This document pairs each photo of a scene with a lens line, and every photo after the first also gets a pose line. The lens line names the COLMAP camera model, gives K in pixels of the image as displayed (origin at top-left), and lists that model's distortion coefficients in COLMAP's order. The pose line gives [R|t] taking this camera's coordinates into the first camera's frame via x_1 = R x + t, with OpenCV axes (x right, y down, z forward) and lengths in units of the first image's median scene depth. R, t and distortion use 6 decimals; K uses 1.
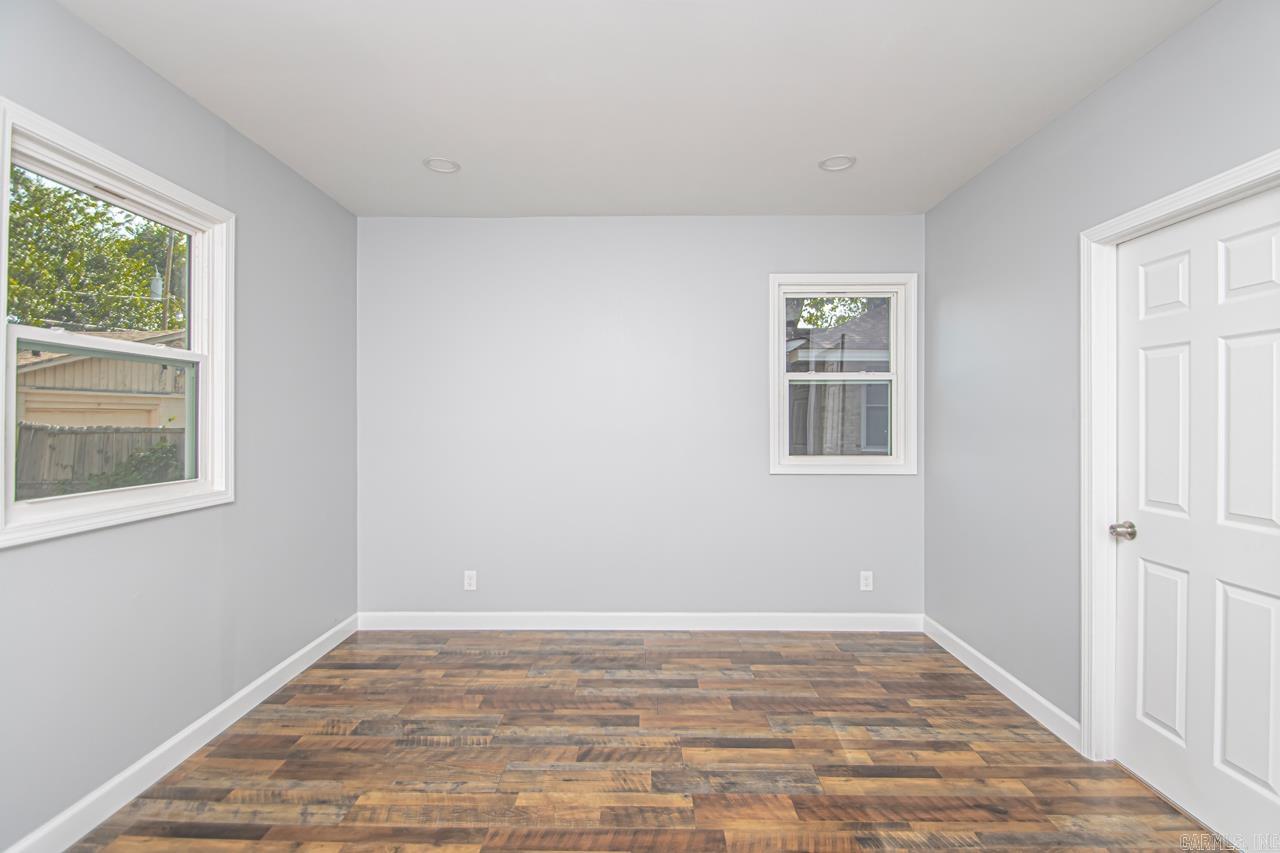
lens RADIAL K [[592.3, 0, 643.7], [0, 592.3, 425.6], [0, 0, 1]] dist [0.010051, -0.010984]
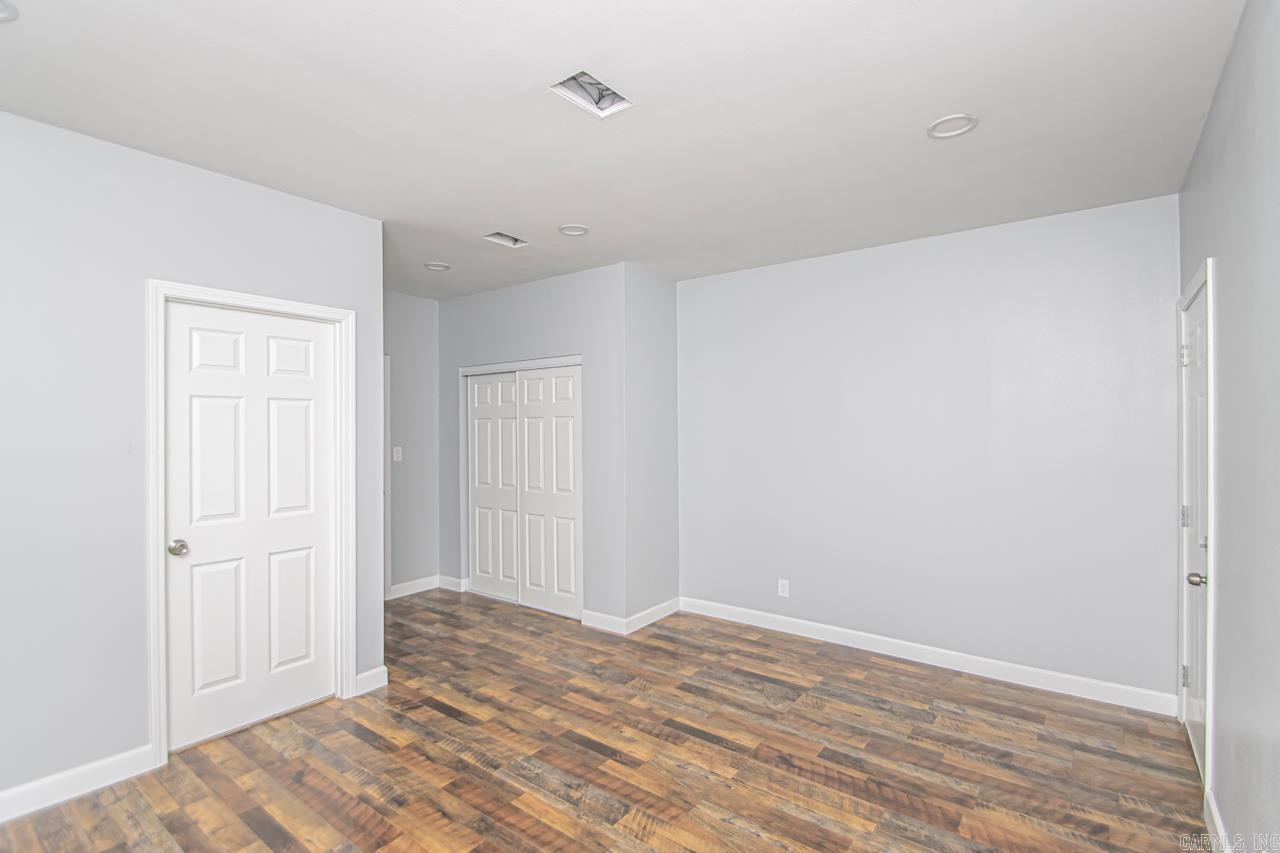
lens RADIAL K [[592.3, 0, 643.6], [0, 592.3, 425.7], [0, 0, 1]] dist [0.010051, -0.010984]
pose [[-0.797441, -0.006906, 0.603358, -0.665836], [-0.003181, 0.999969, 0.007243, -0.083866], [-0.603389, 0.003857, -0.797438, 1.434472]]
